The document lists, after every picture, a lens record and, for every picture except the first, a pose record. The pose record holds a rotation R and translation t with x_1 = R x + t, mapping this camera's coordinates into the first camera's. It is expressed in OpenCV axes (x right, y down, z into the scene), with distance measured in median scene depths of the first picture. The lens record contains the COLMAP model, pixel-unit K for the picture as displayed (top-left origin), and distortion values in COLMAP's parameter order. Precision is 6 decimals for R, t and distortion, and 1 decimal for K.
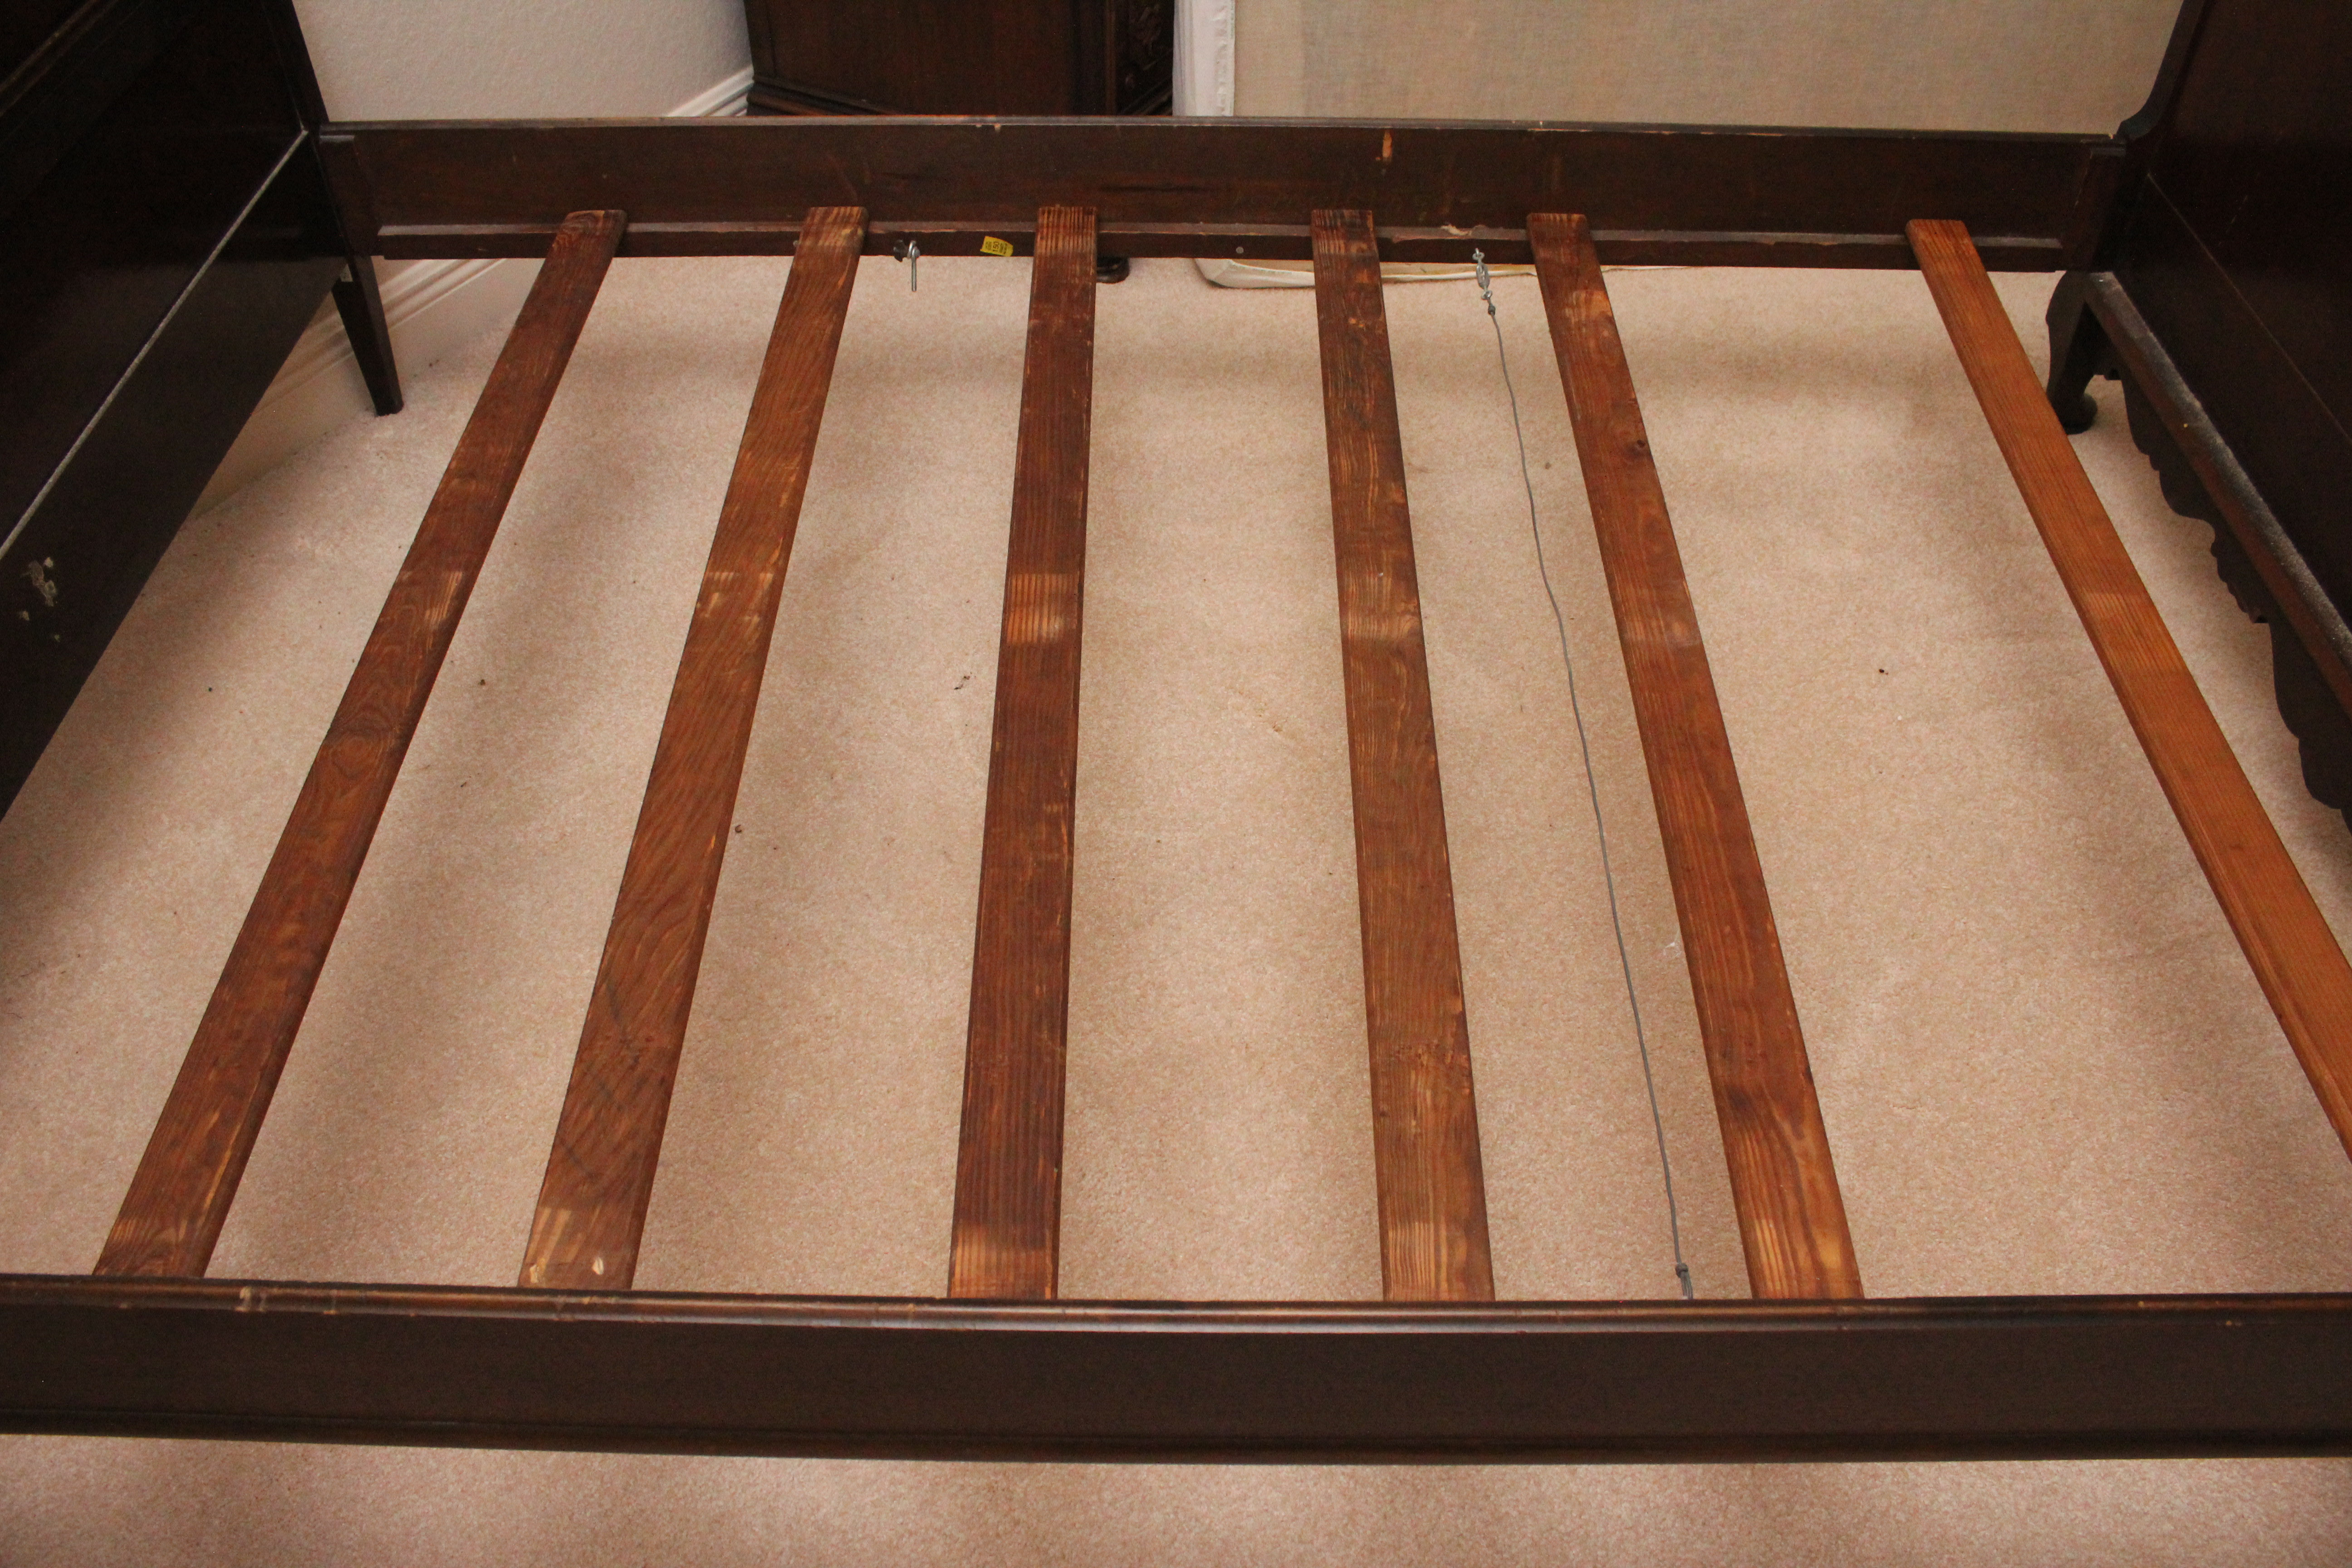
lens RADIAL K [[1899.9, 0, 1171.1], [0, 1899.9, 808.0], [0, 0, 1]] dist [-0.124831, 0.072908]
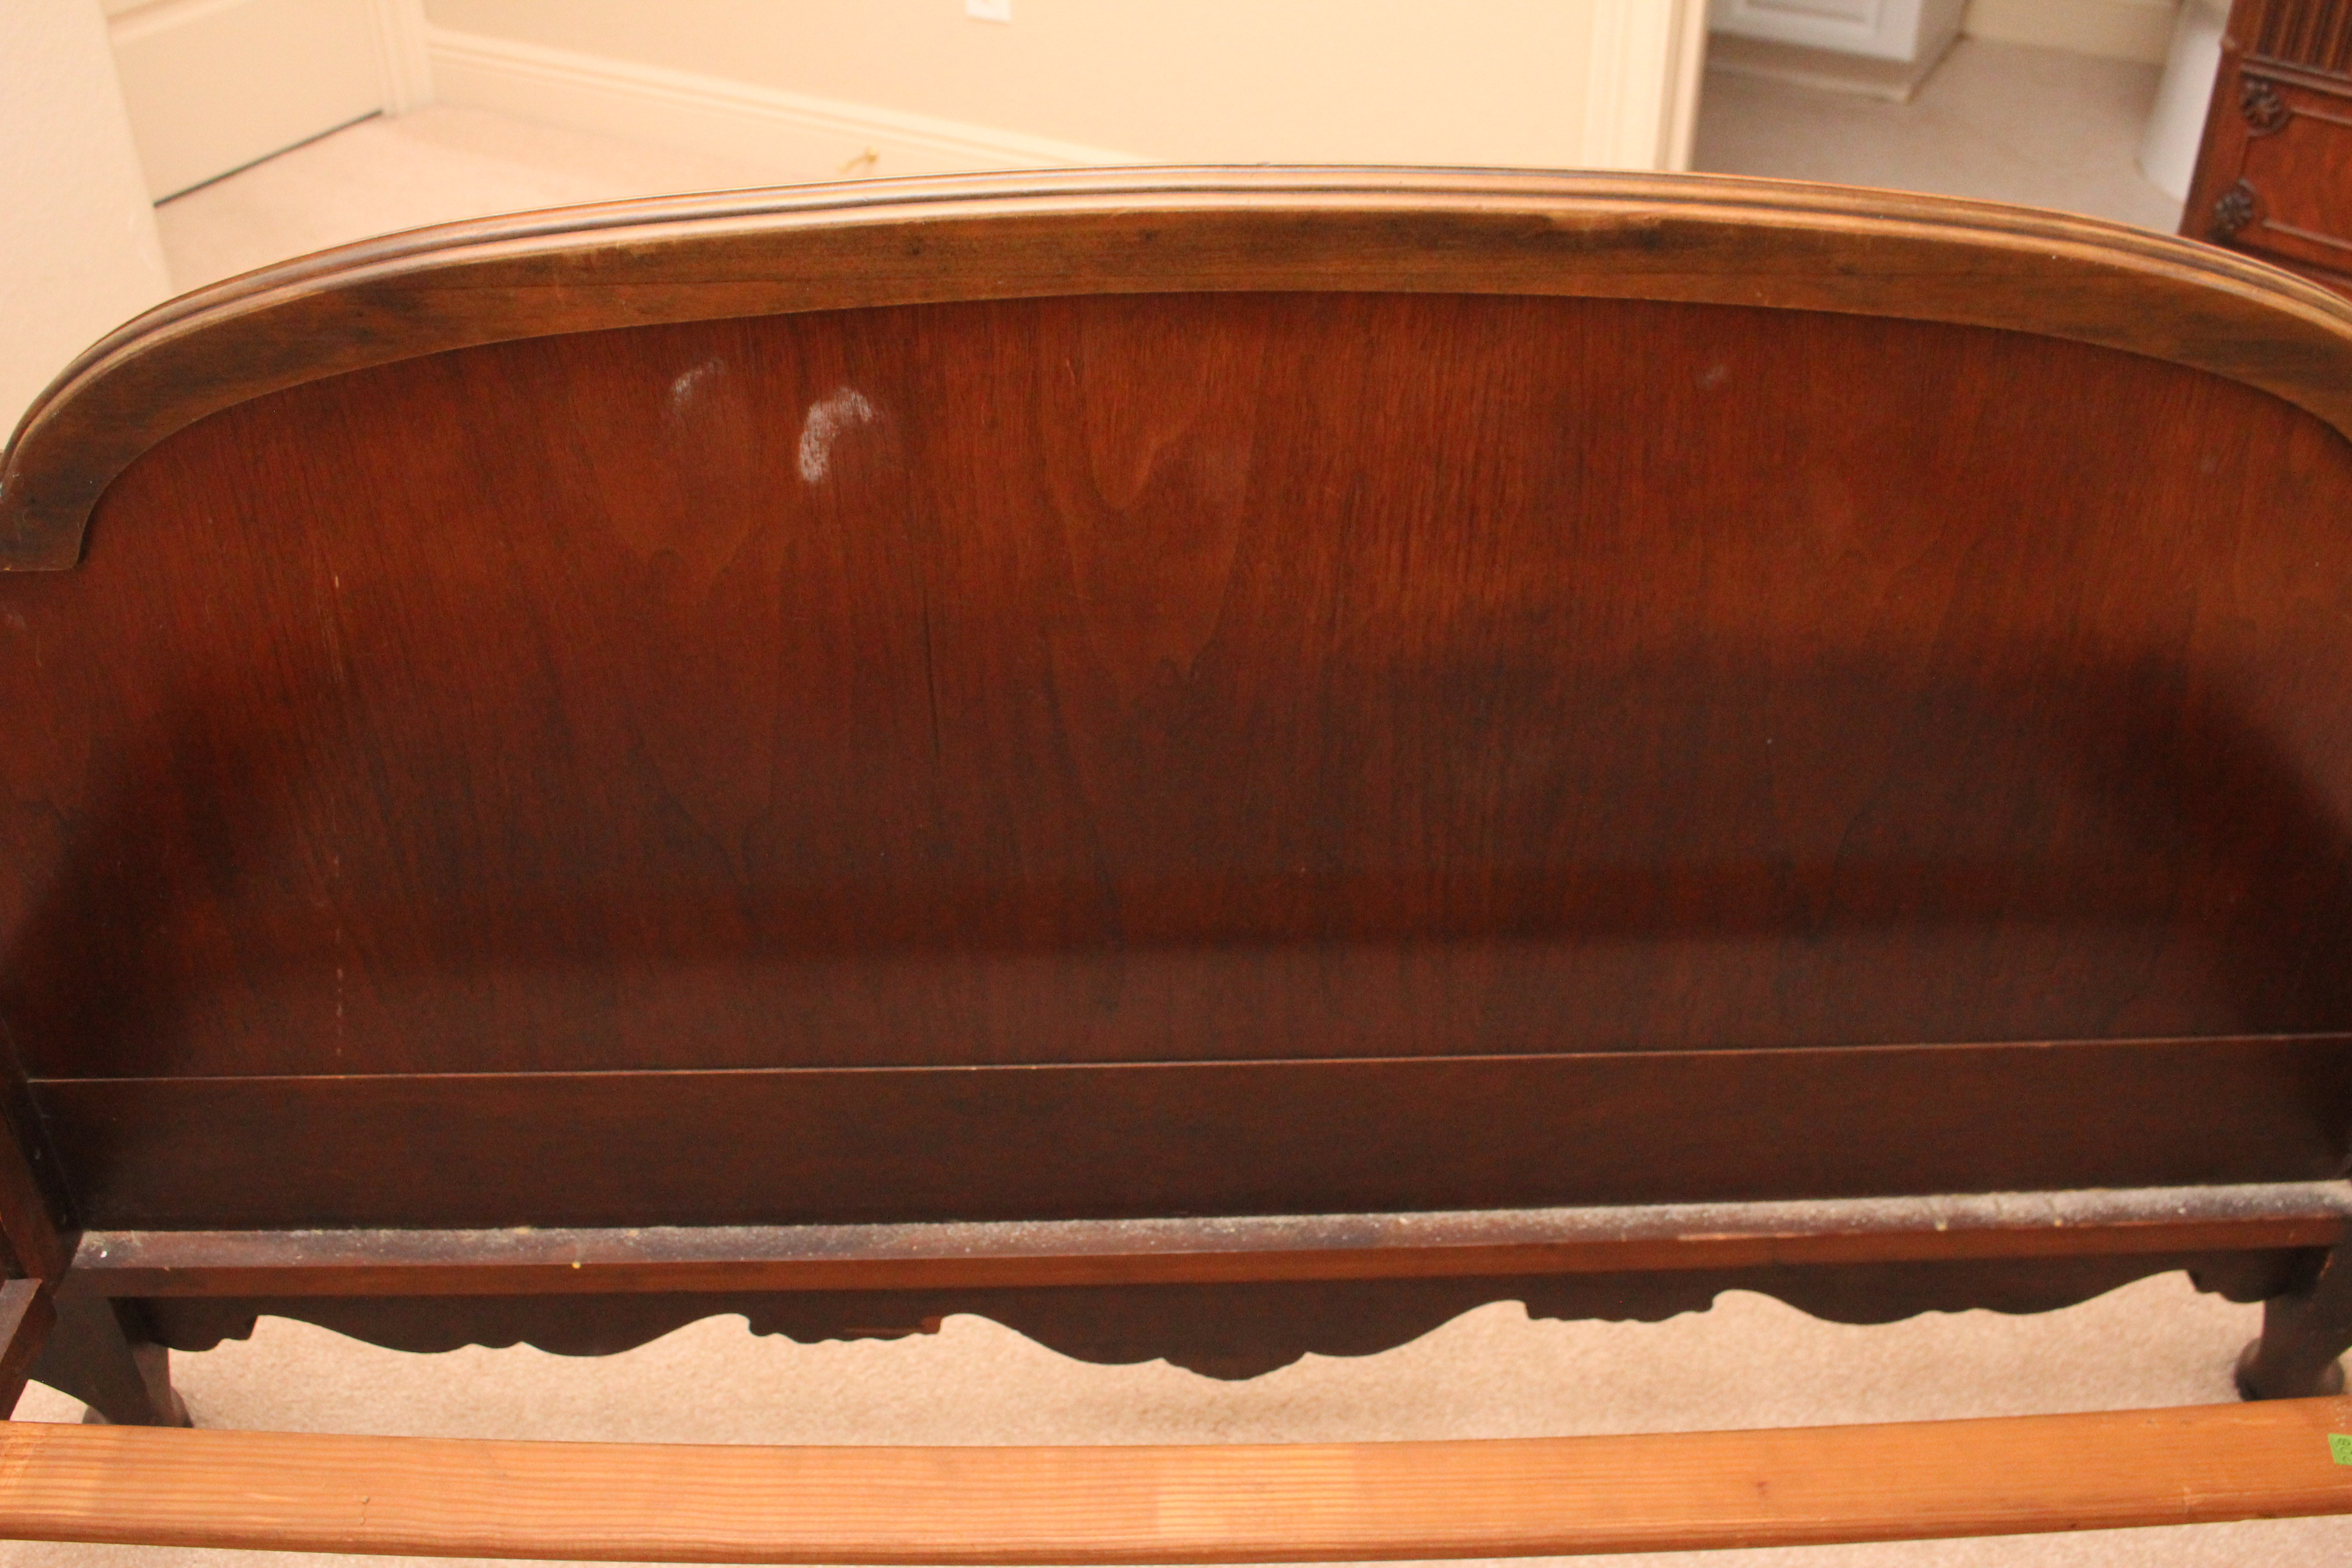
lens RADIAL K [[2266.0, 0, 1160.1], [0, 2266.0, 794.6], [0, 0, 1]] dist [-0.081521, 0.000000]
pose [[-0.049275, -0.565341, 0.823385, 0.045417], [0.705305, 0.564011, 0.429461, -0.446935], [-0.707190, 0.601899, 0.370946, 0.498786]]
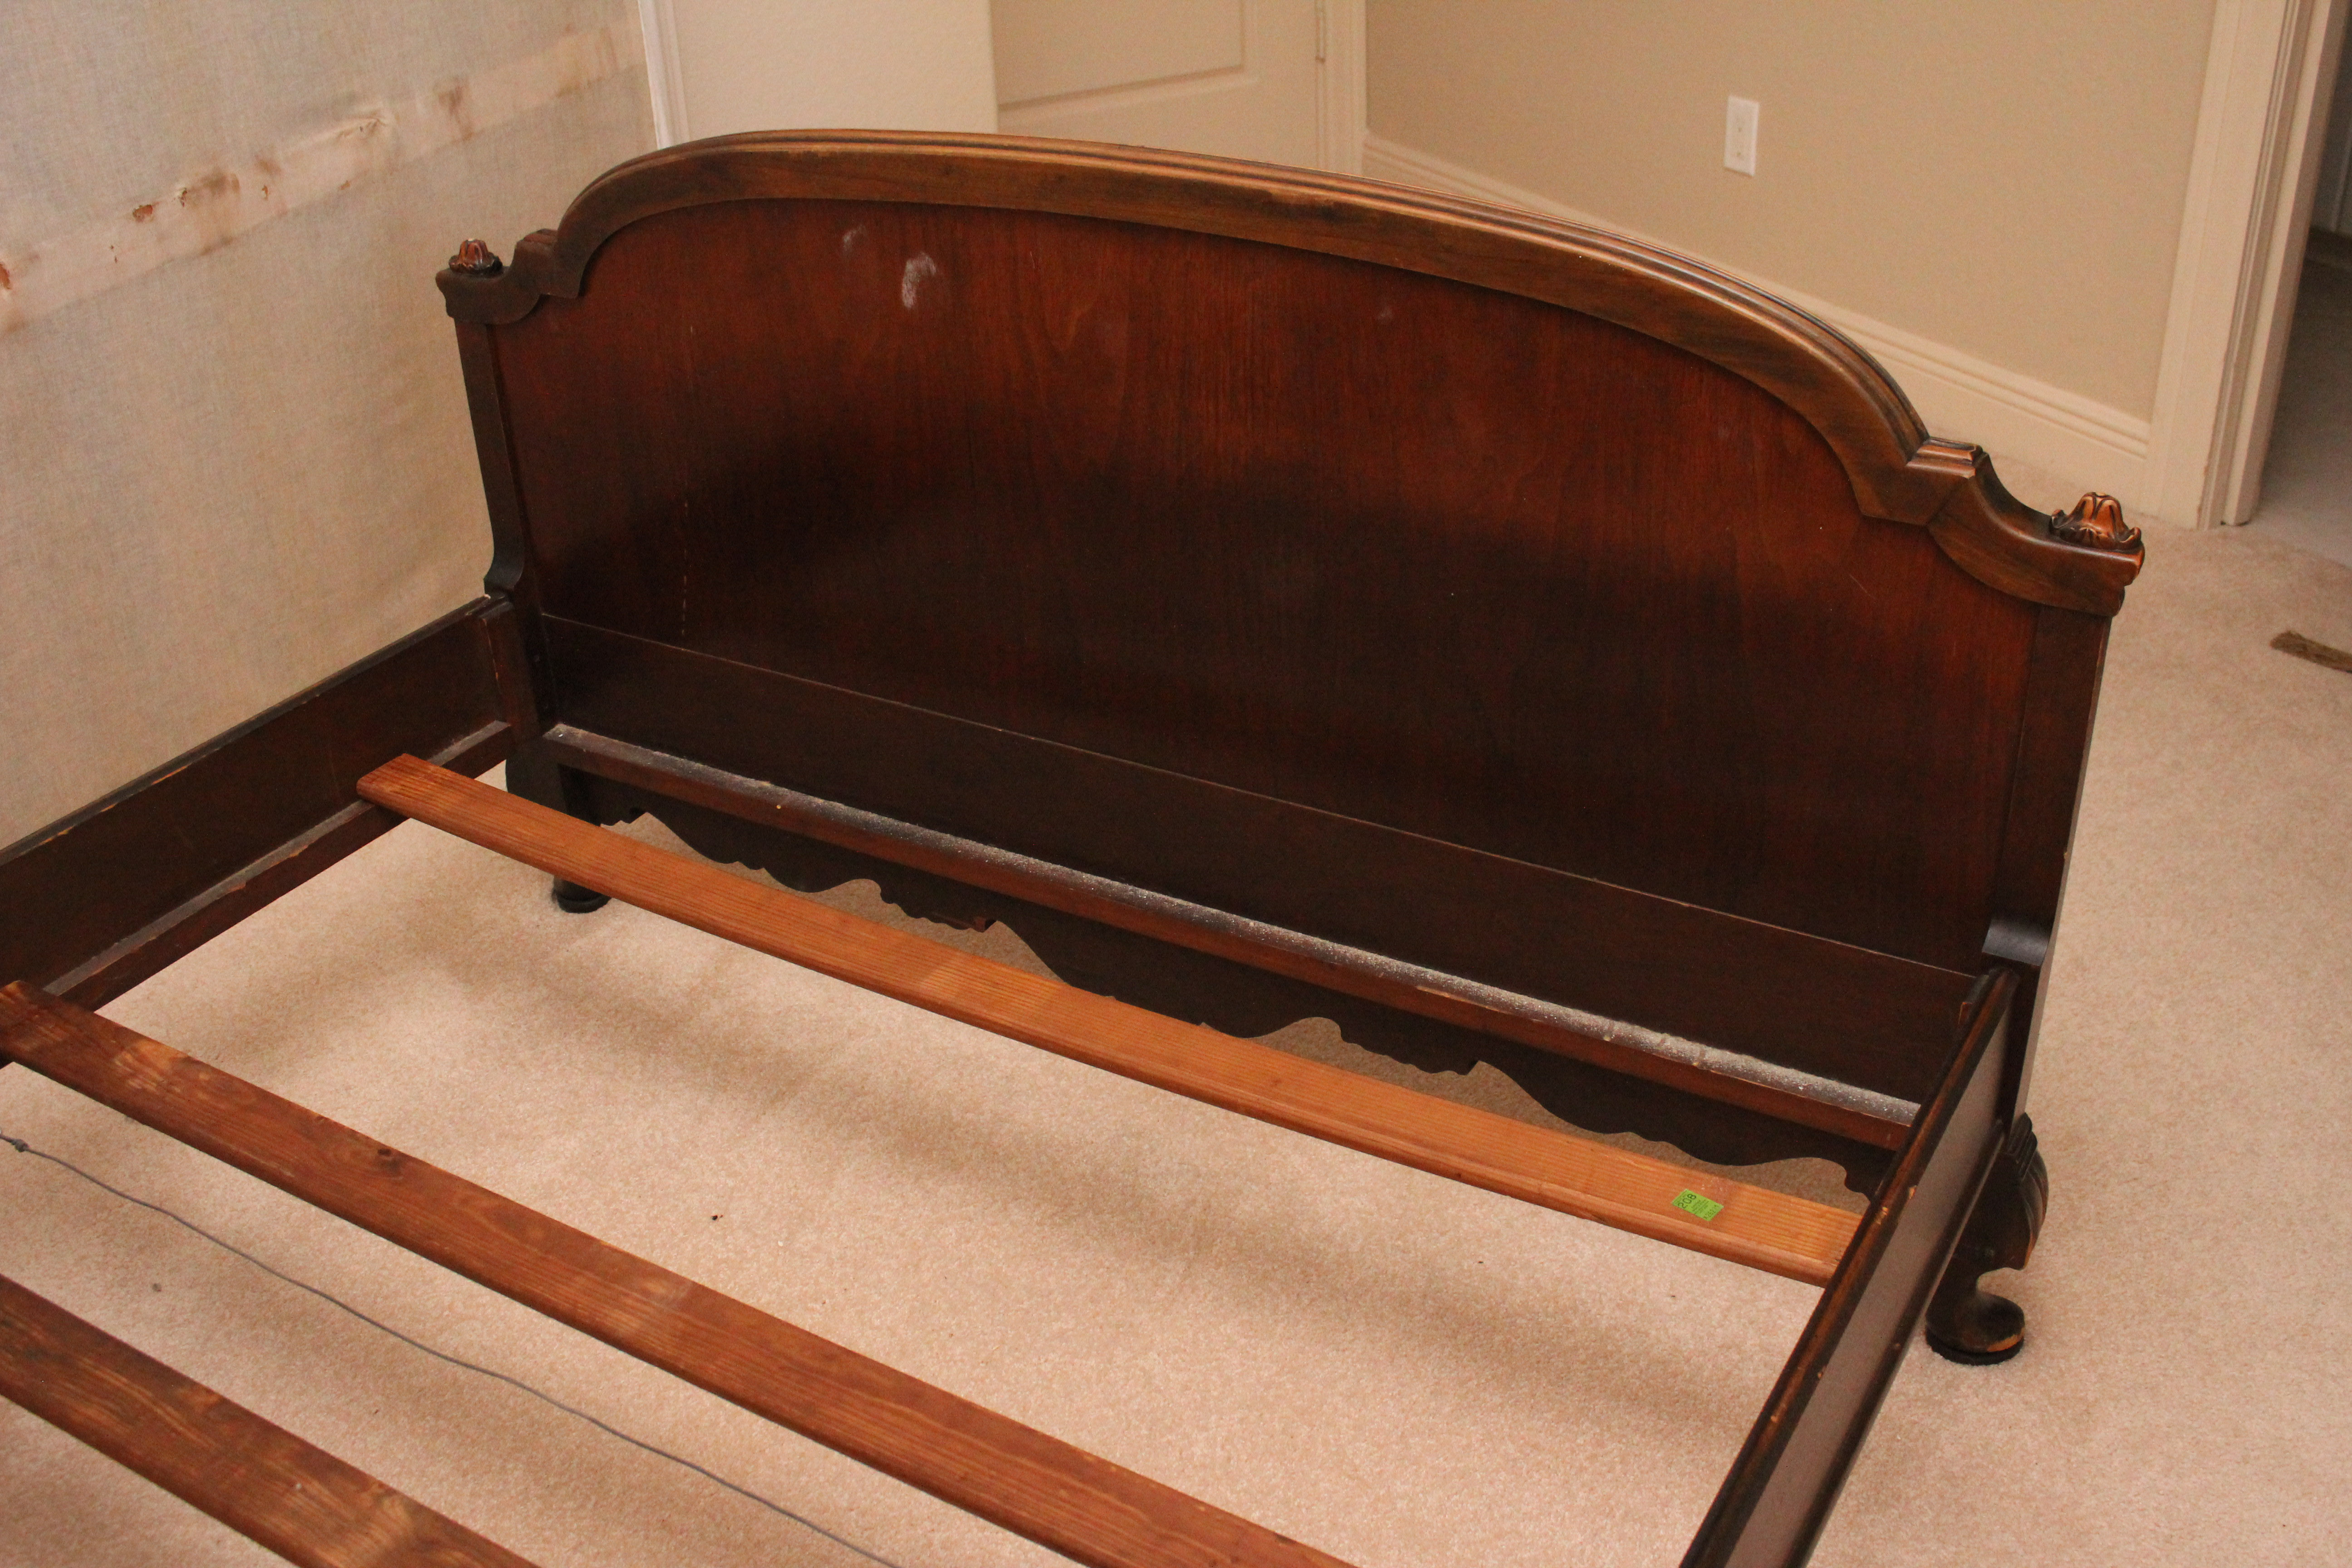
lens RADIAL K [[2357.5, 0, 1182.1], [0, 2357.5, 786.9], [0, 0, 1]] dist [-0.086304, 0.000000]
pose [[0.494664, -0.432543, 0.753800, -0.213260], [0.638441, 0.769342, 0.022499, -0.110271], [-0.589661, 0.470128, 0.656719, 0.107118]]
